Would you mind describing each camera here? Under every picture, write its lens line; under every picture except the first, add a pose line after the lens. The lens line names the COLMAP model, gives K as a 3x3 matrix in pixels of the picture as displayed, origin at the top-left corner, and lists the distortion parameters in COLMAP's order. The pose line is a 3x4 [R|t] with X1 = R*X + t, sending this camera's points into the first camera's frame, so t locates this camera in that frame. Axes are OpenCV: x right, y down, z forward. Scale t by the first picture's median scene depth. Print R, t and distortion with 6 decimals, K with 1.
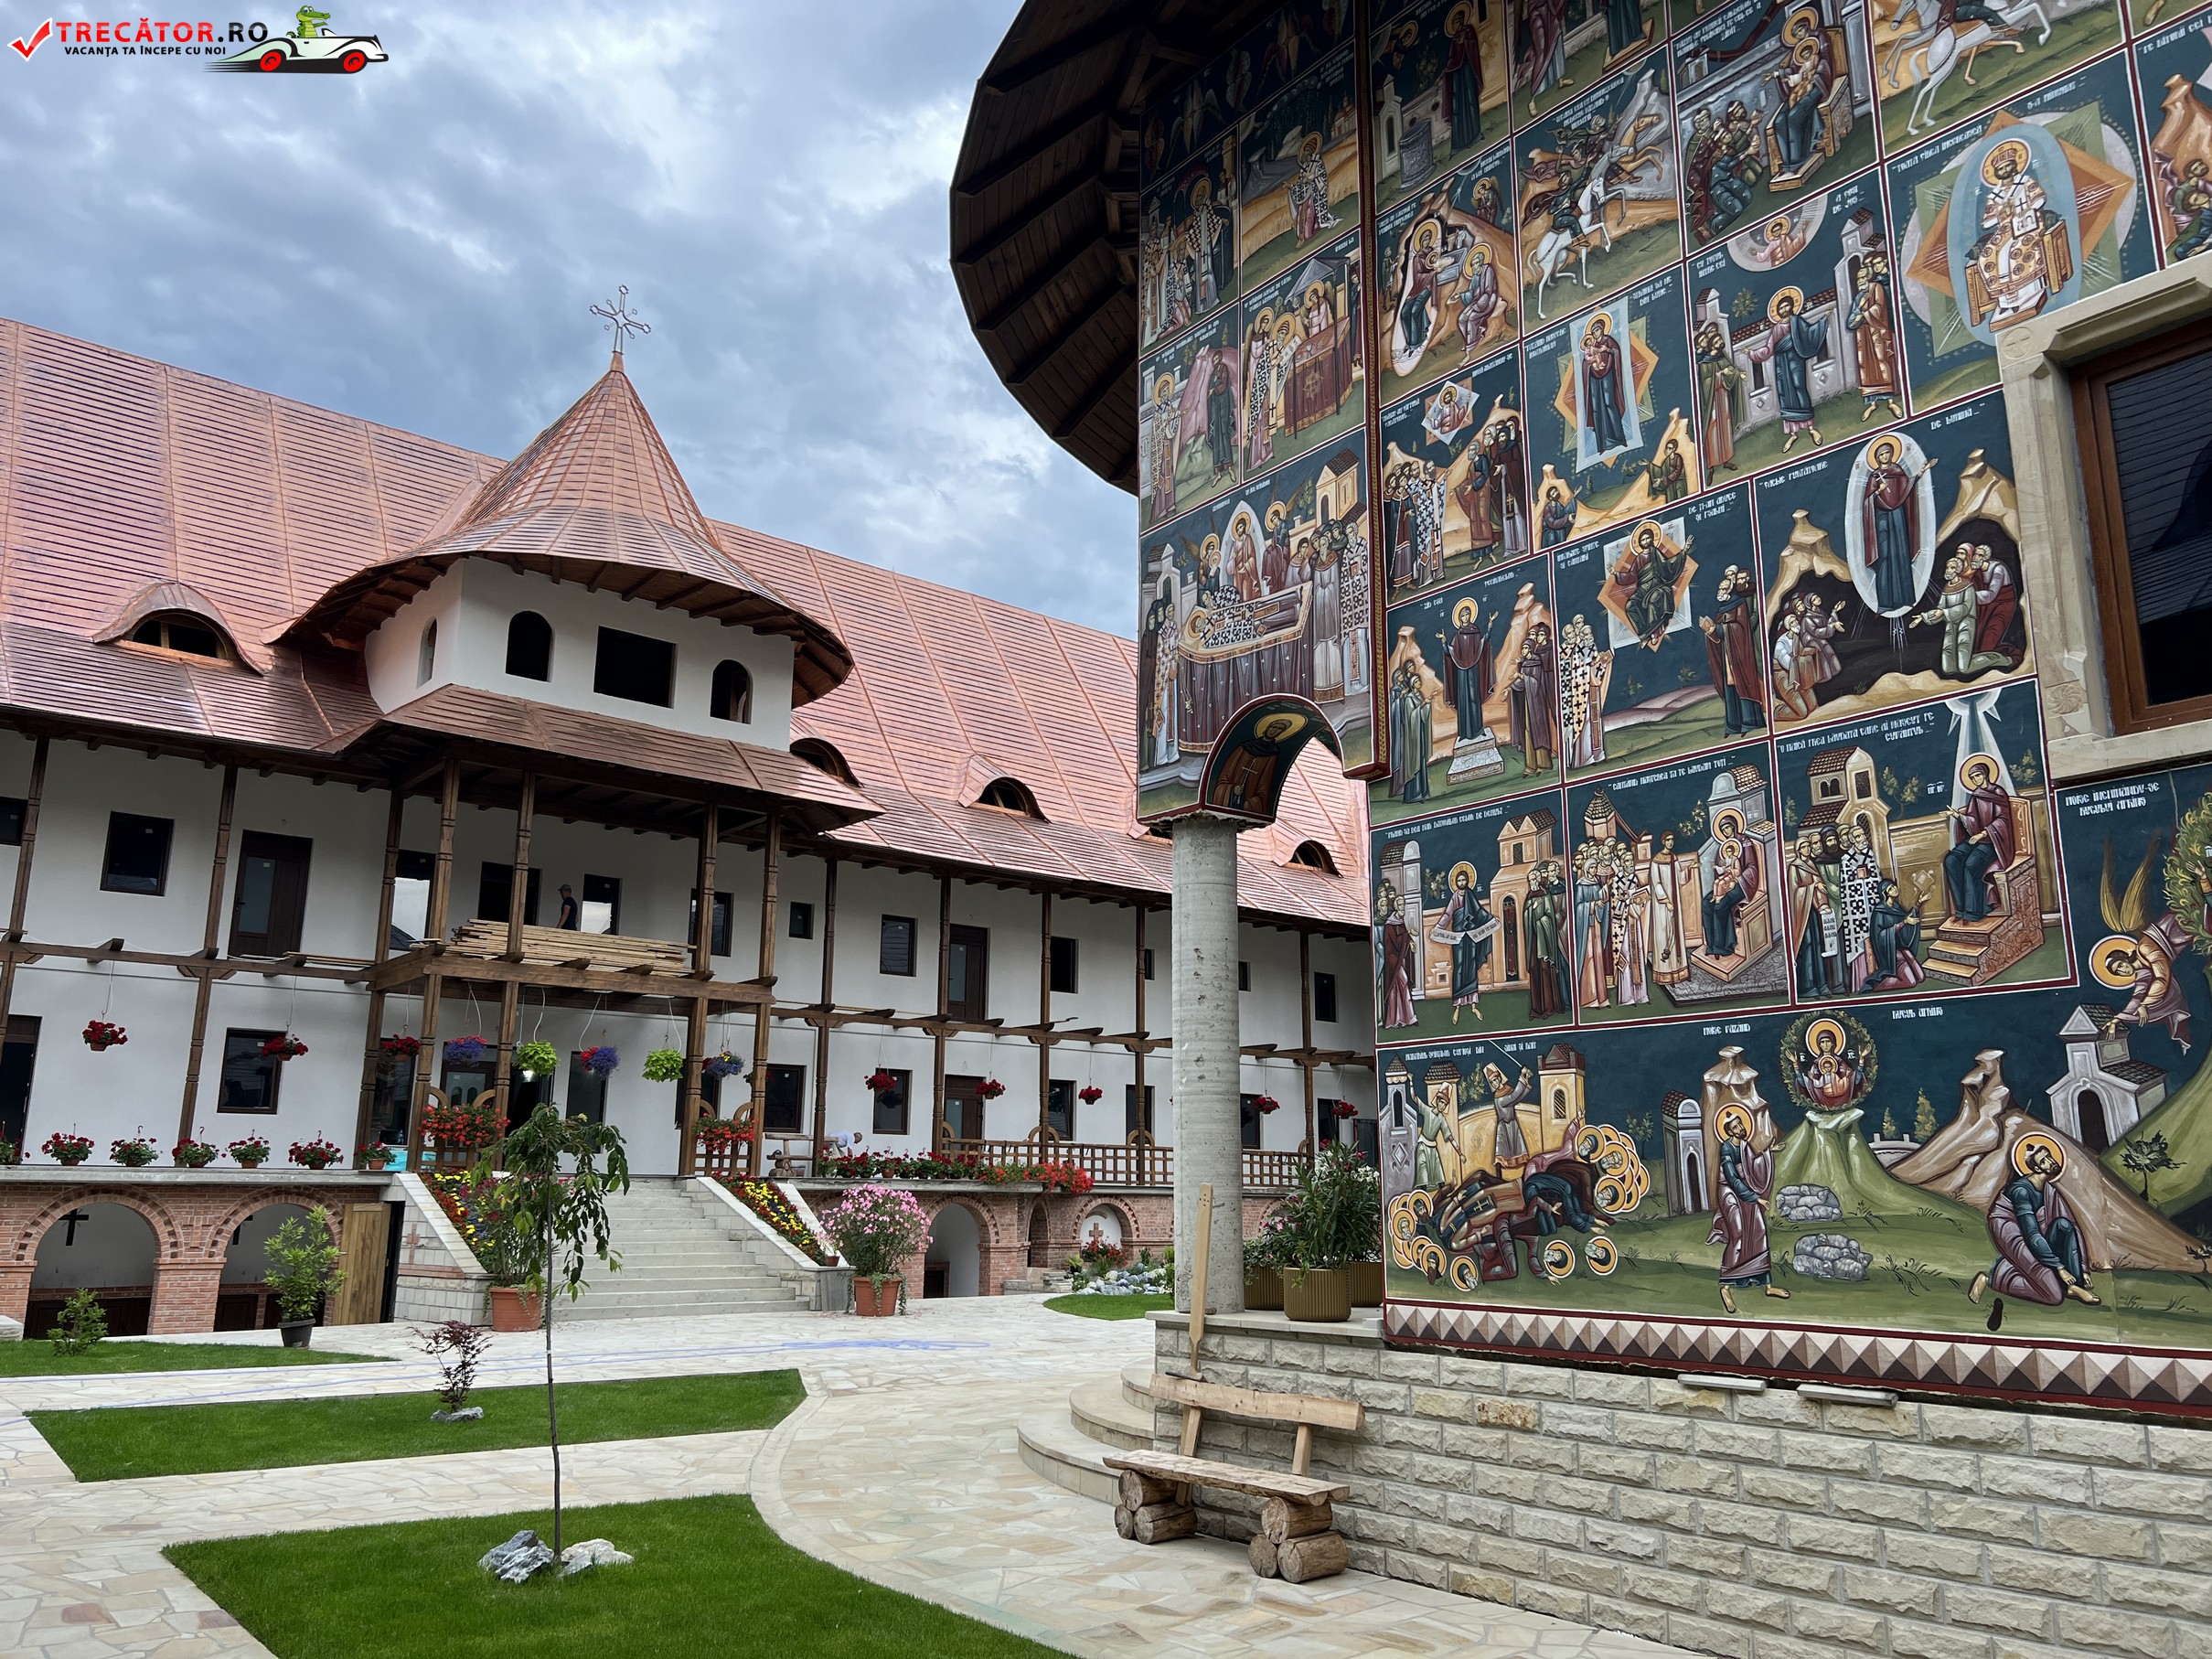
lens RADIAL K [[1656.8, 0, 1117.1], [0, 1656.8, 807.2], [0, 0, 1]] dist [0.062181, -0.071998]
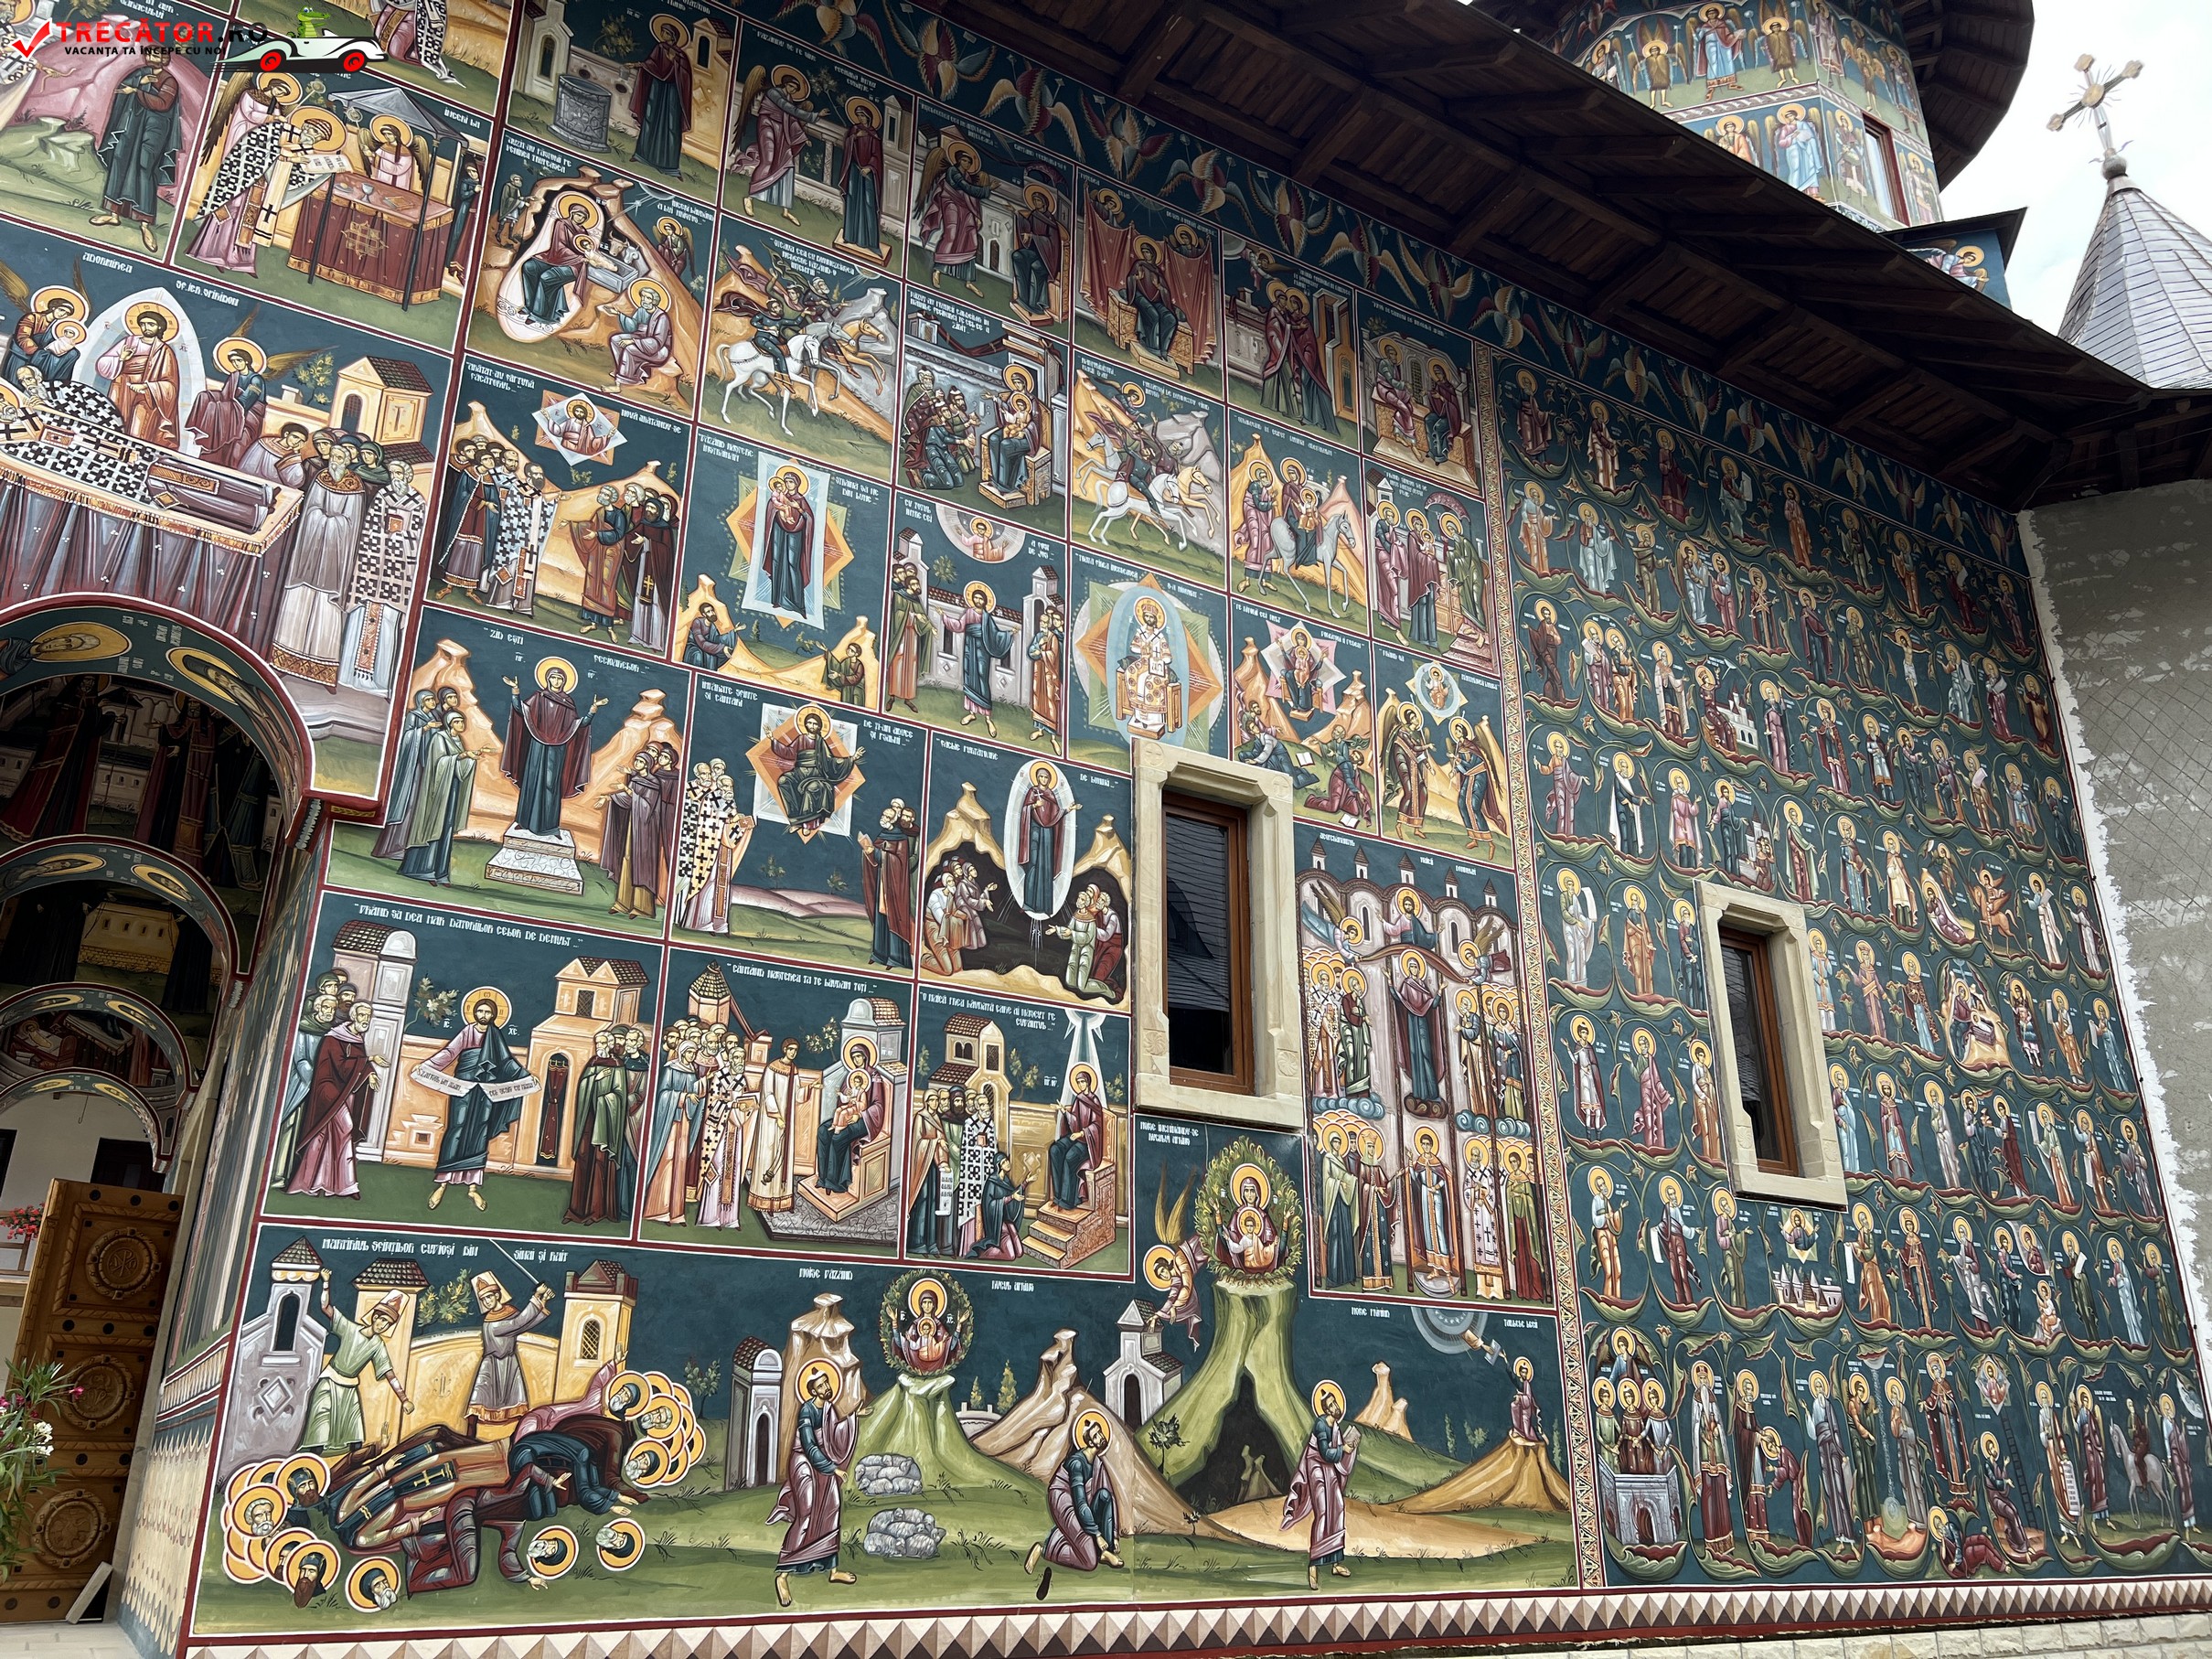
lens RADIAL K [[1656.8, 0, 1128.2], [0, 1656.8, 823.8], [0, 0, 1]] dist [0.062181, -0.071998]
pose [[0.130745, 0.363893, 0.922219, -0.509972], [-0.235765, 0.914931, -0.327592, 0.157303], [-0.962975, -0.174596, 0.205416, 0.654616]]
